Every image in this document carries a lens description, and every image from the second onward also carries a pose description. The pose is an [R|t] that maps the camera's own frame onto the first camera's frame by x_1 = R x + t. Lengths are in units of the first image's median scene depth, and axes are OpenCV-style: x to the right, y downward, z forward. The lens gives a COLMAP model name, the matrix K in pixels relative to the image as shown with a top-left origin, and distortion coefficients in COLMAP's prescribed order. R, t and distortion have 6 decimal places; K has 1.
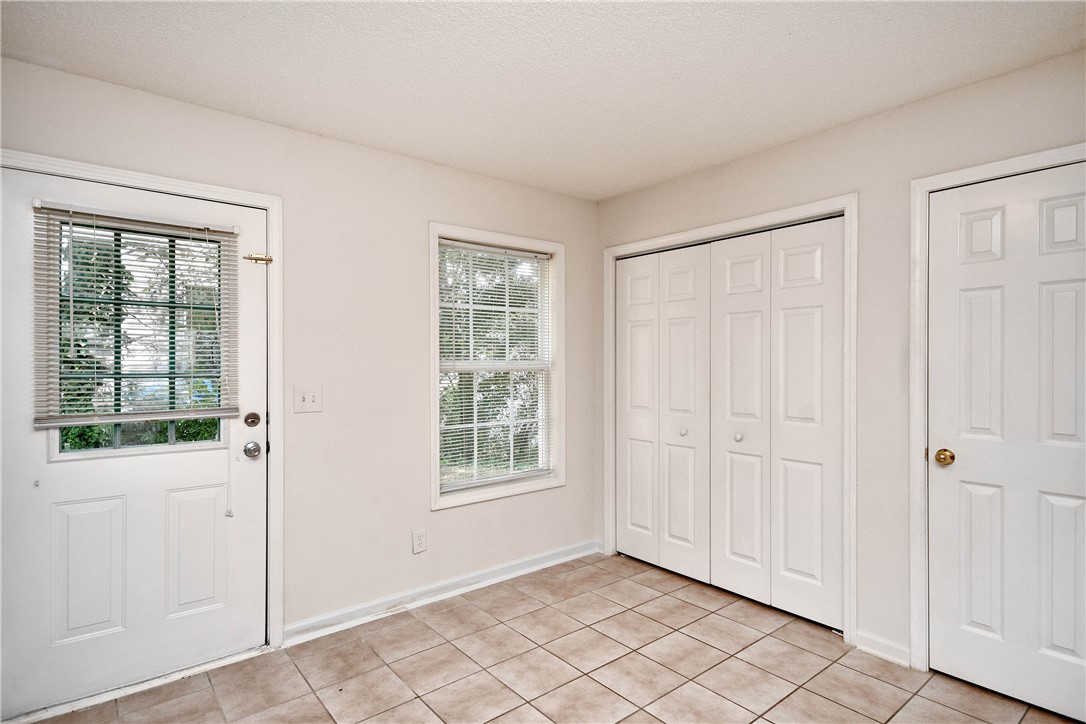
lens RADIAL K [[561.1, 0, 568.8], [0, 561.1, 358.9], [0, 0, 1]] dist [0.020854, 0.000501]
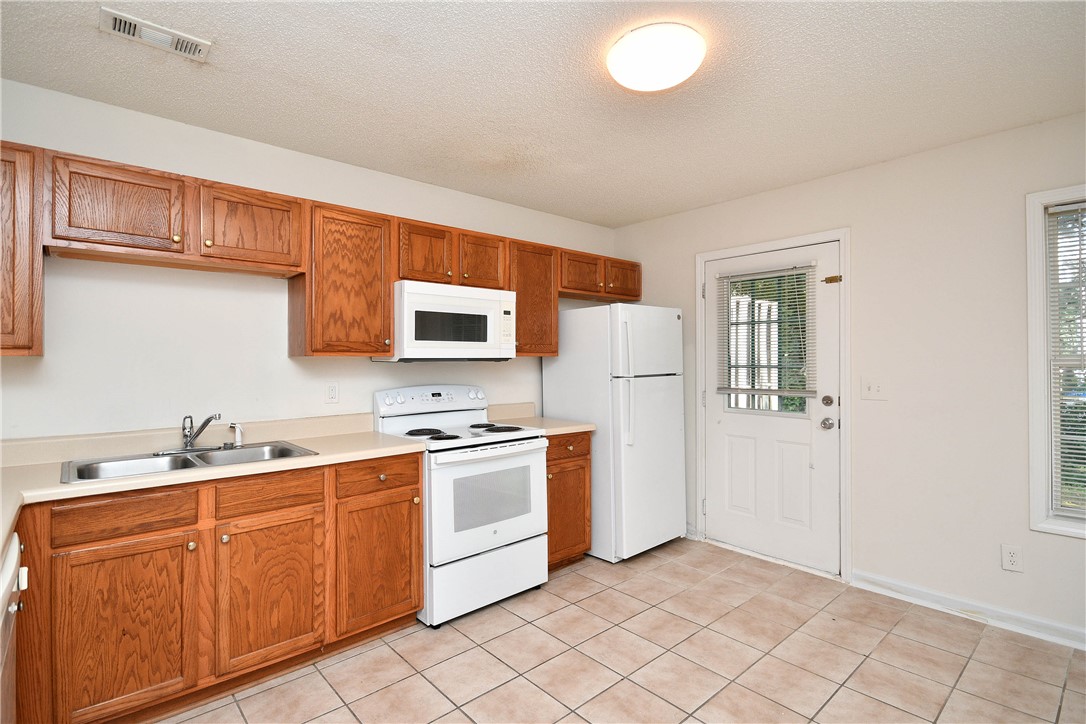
lens RADIAL K [[524.3, 0, 536.7], [0, 524.3, 361.5], [0, 0, 1]] dist [0.017844, -0.000735]
pose [[0.039285, 0.004266, -0.999219, 0.661294], [0.011776, 0.999919, 0.004732, 0.000890], [0.999159, -0.011953, 0.039232, 0.274458]]
